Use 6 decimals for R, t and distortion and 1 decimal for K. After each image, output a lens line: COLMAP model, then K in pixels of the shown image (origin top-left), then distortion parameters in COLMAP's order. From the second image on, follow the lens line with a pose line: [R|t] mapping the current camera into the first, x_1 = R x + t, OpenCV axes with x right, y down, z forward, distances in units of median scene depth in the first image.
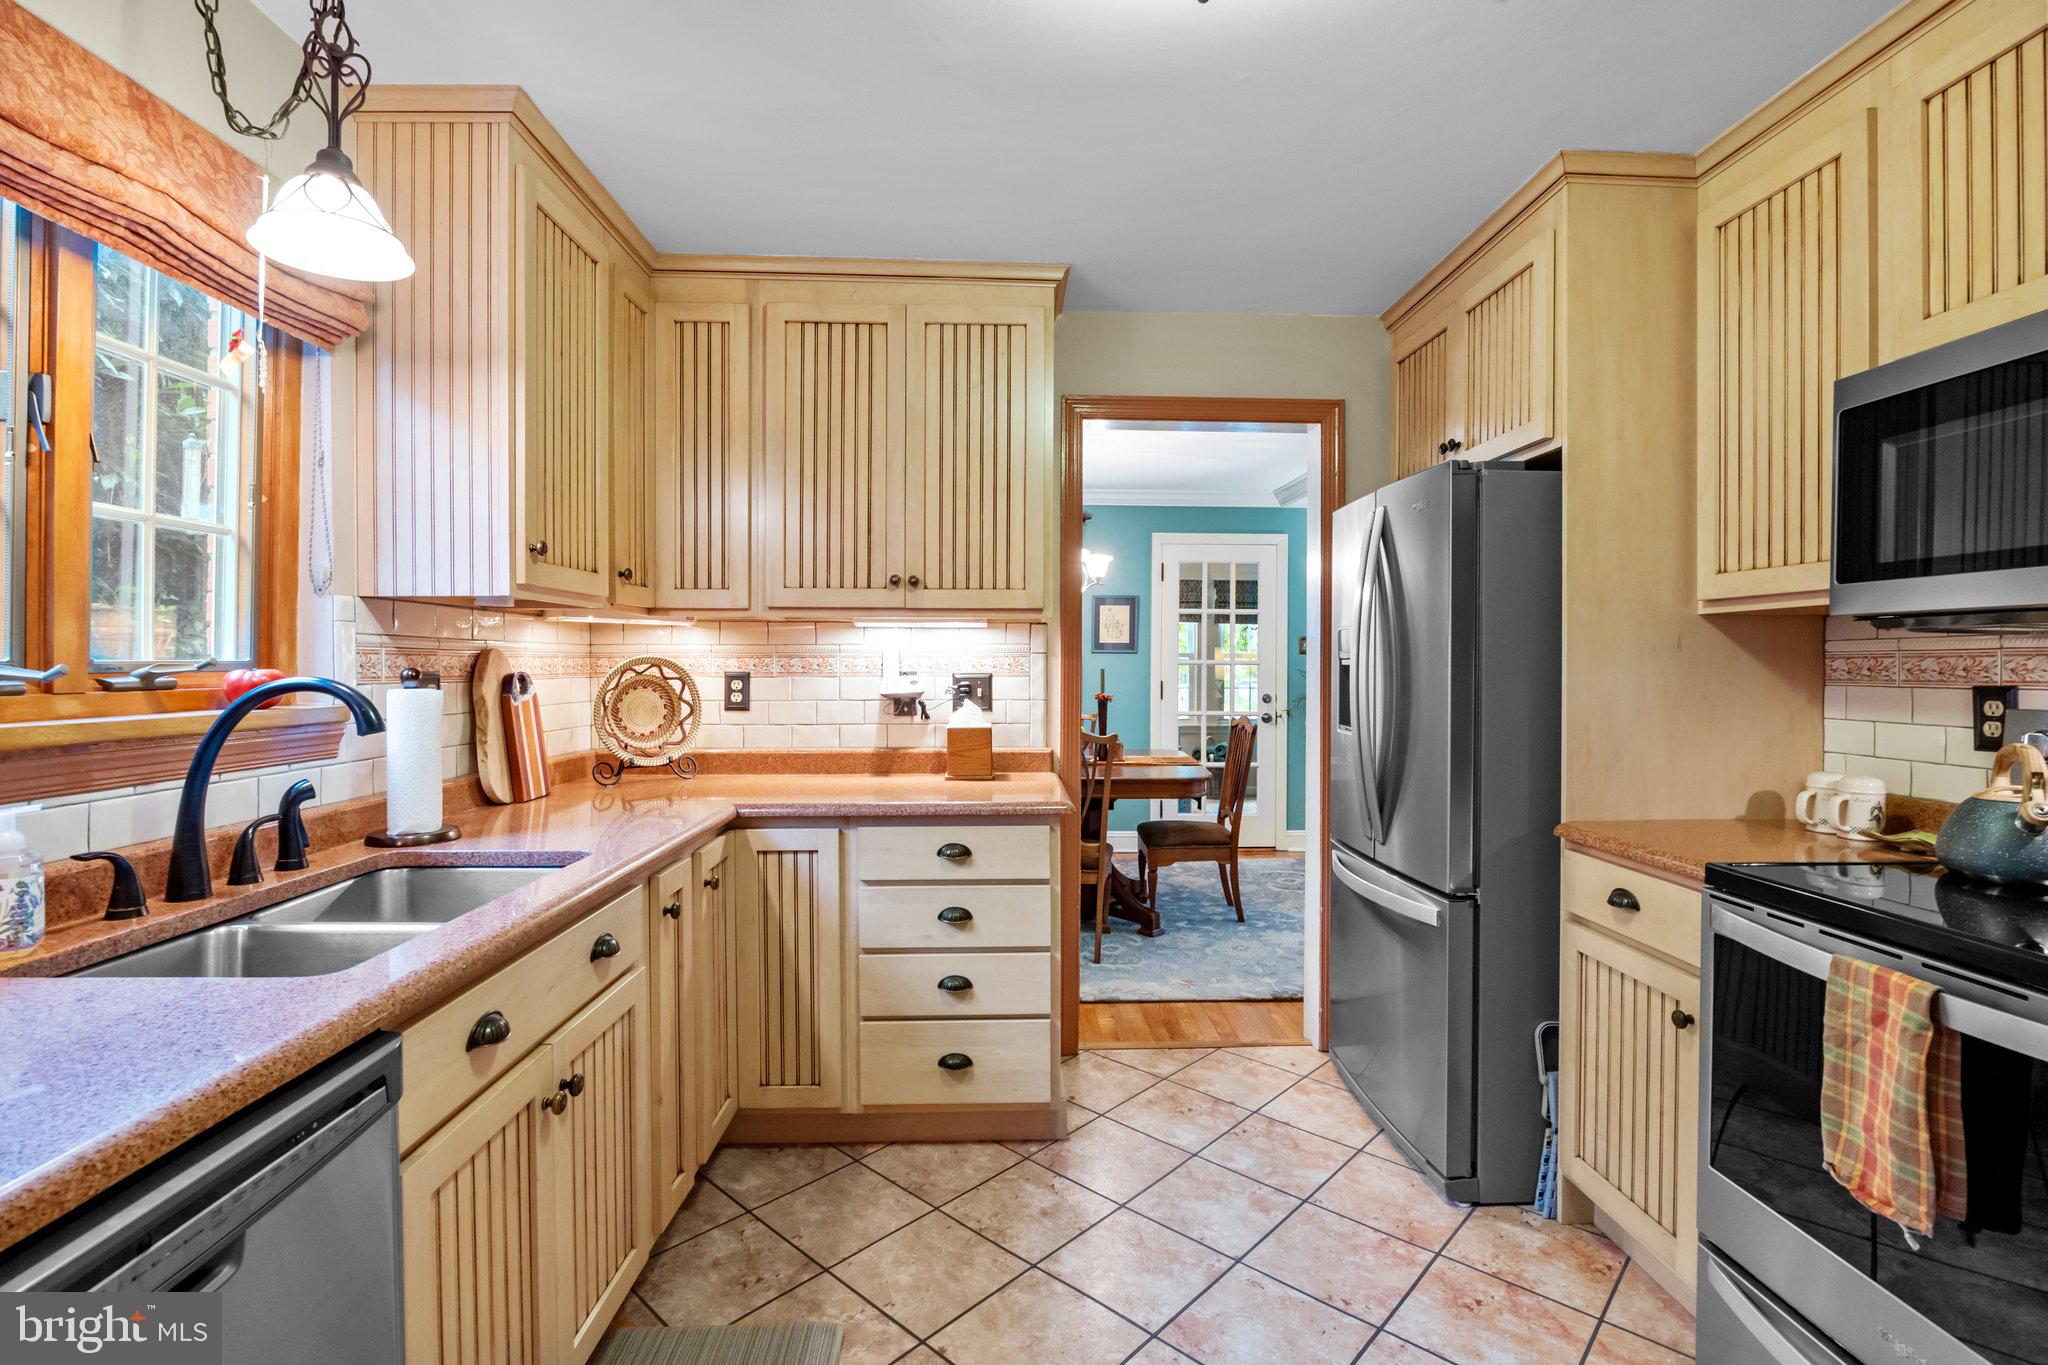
lens RADIAL K [[935.4, 0, 1021.9], [0, 935.4, 672.3], [0, 0, 1]] dist [-0.013697, 0.001029]
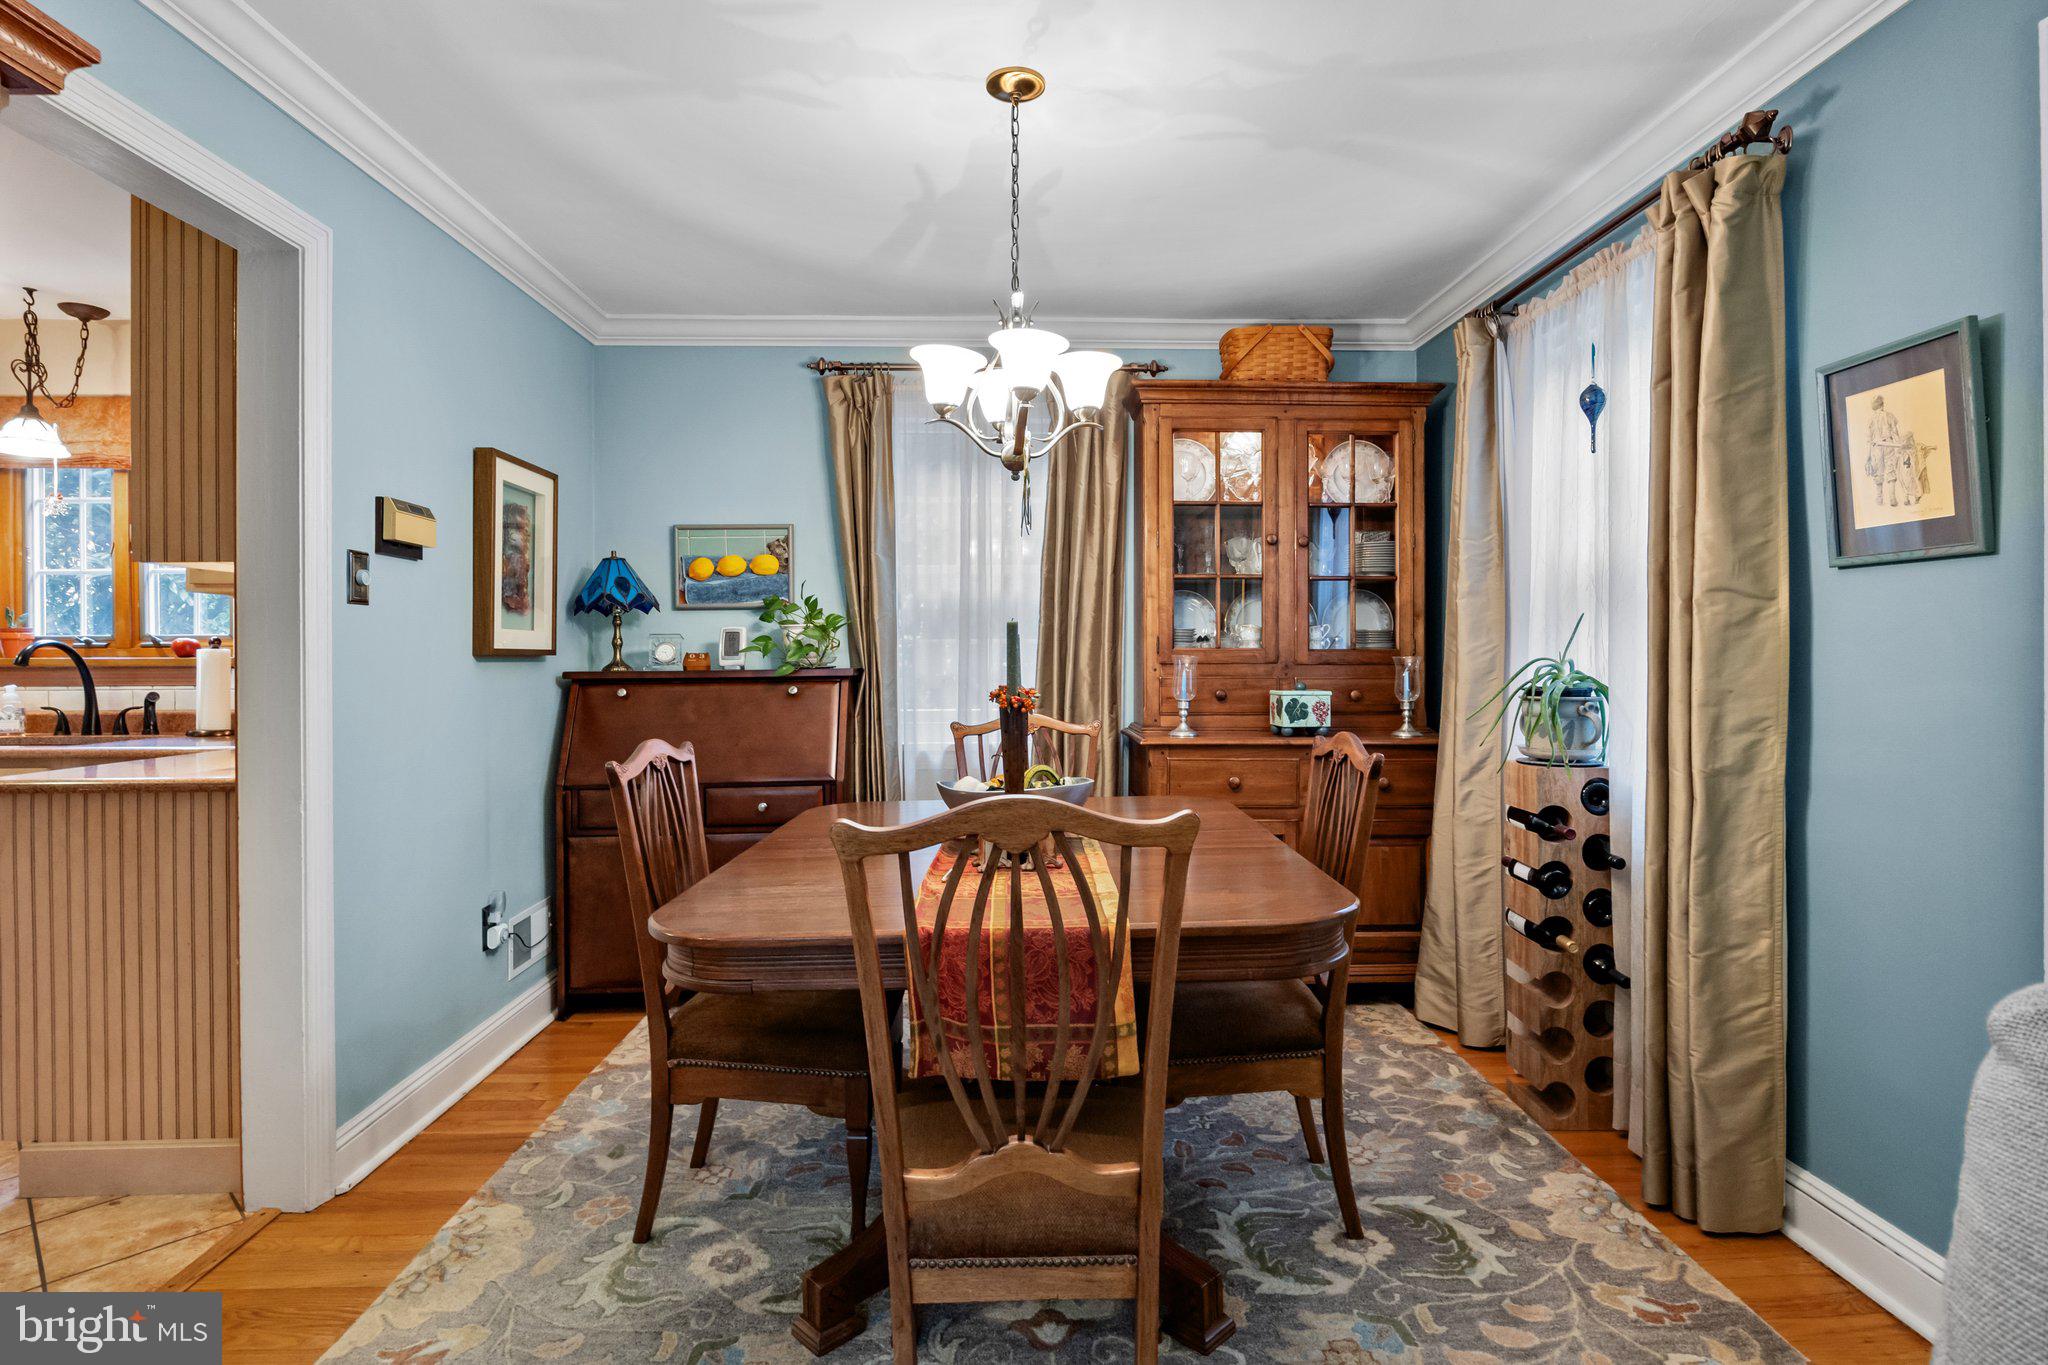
lens RADIAL K [[1010.5, 0, 1025.4], [0, 1010.5, 647.9], [0, 0, 1]] dist [-0.007773, 0.000453]
pose [[0.014086, -0.005431, -0.999886, 0.991195], [-0.003838, 0.999978, -0.005486, 0.015671], [0.999893, 0.003915, 0.014065, 1.957309]]
